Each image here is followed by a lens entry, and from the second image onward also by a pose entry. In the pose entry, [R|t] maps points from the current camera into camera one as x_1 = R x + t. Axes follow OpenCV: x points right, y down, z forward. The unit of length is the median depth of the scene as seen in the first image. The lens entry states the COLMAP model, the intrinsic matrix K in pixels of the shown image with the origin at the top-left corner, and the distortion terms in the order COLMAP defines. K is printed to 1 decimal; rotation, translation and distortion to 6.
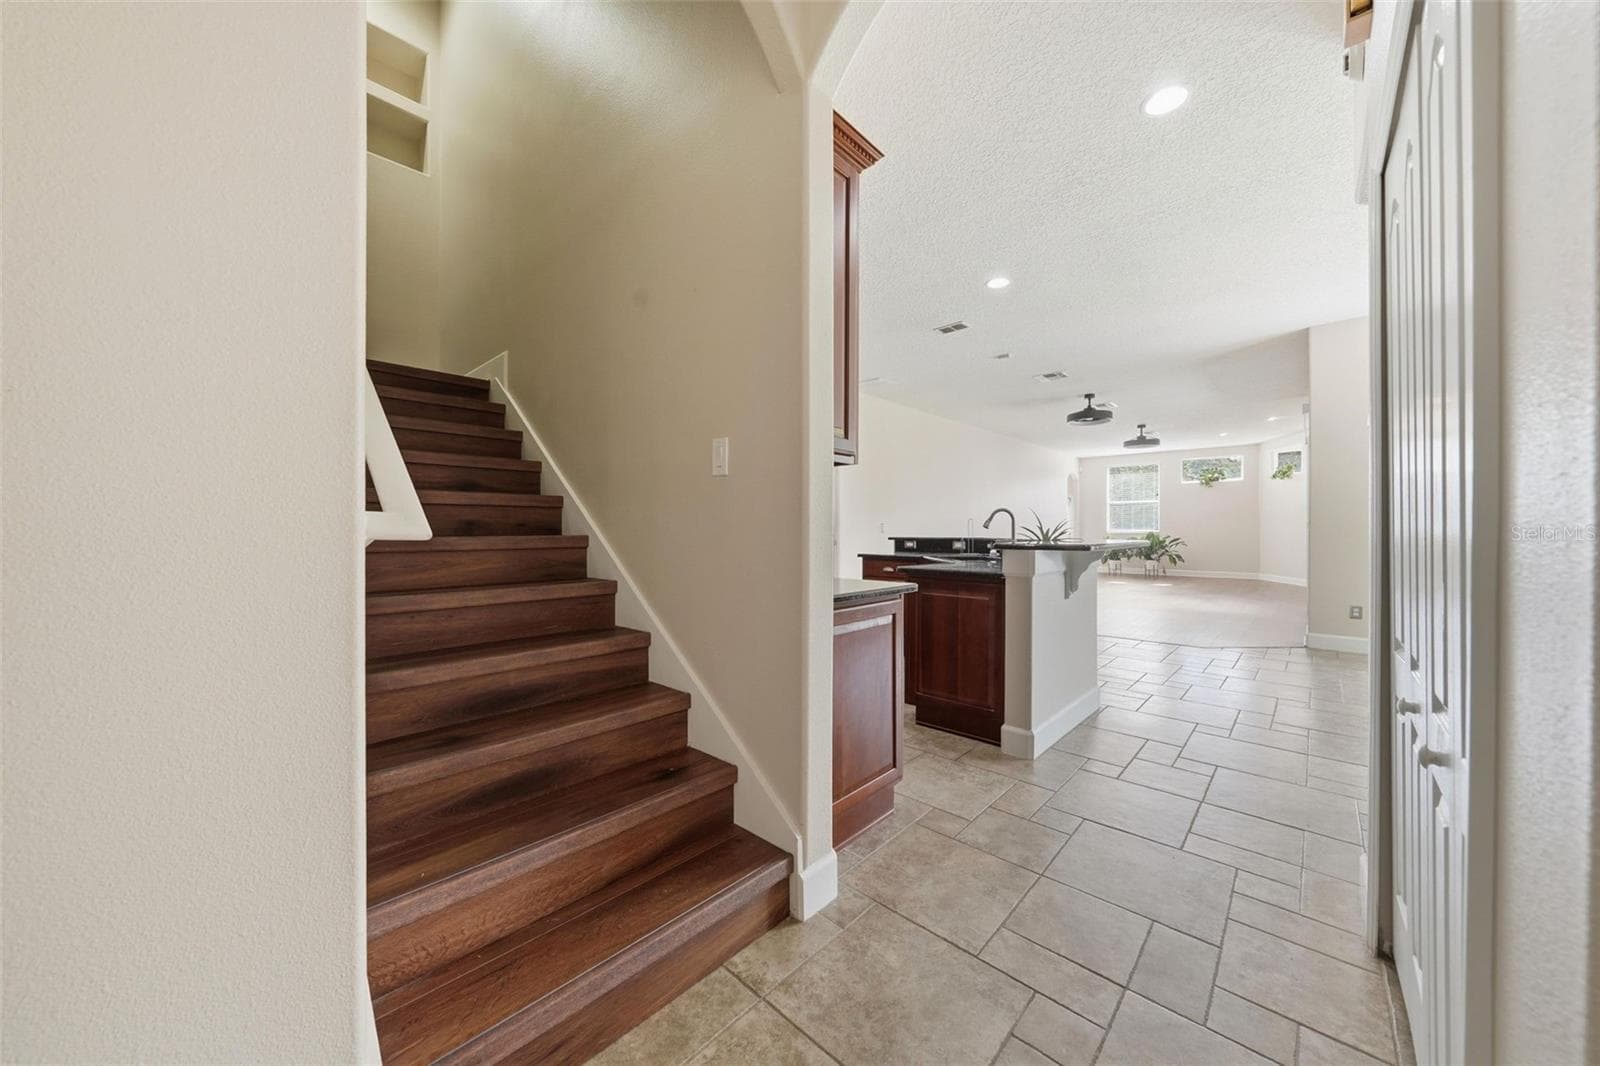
lens RADIAL K [[551.6, 0, 806.4], [0, 551.6, 530.2], [0, 0, 1]] dist [-0.000143, 0.000078]
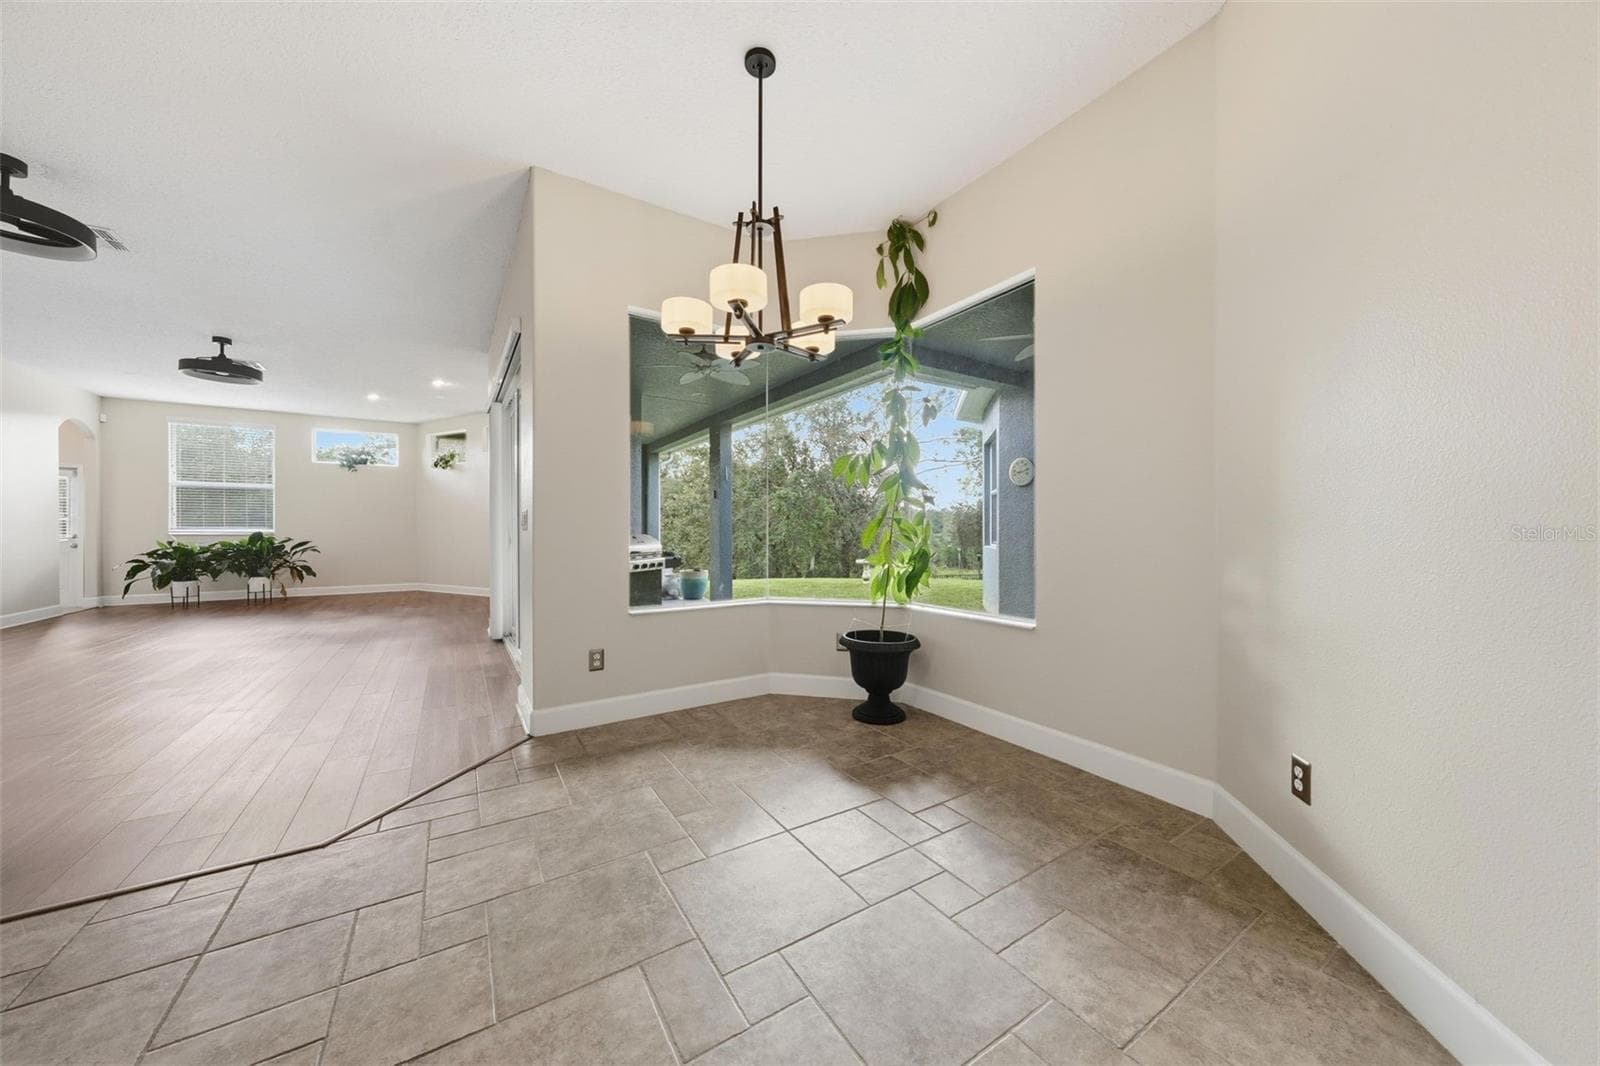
lens RADIAL K [[551.6, 0, 806.4], [0, 551.6, 530.2], [0, 0, 1]] dist [-0.000143, 0.000078]
pose [[0.251646, -0.001391, 0.967818, 0.171425], [0.001754, 0.999998, 0.000981, 0.000794], [-0.967818, 0.001451, 0.251648, 0.231715]]
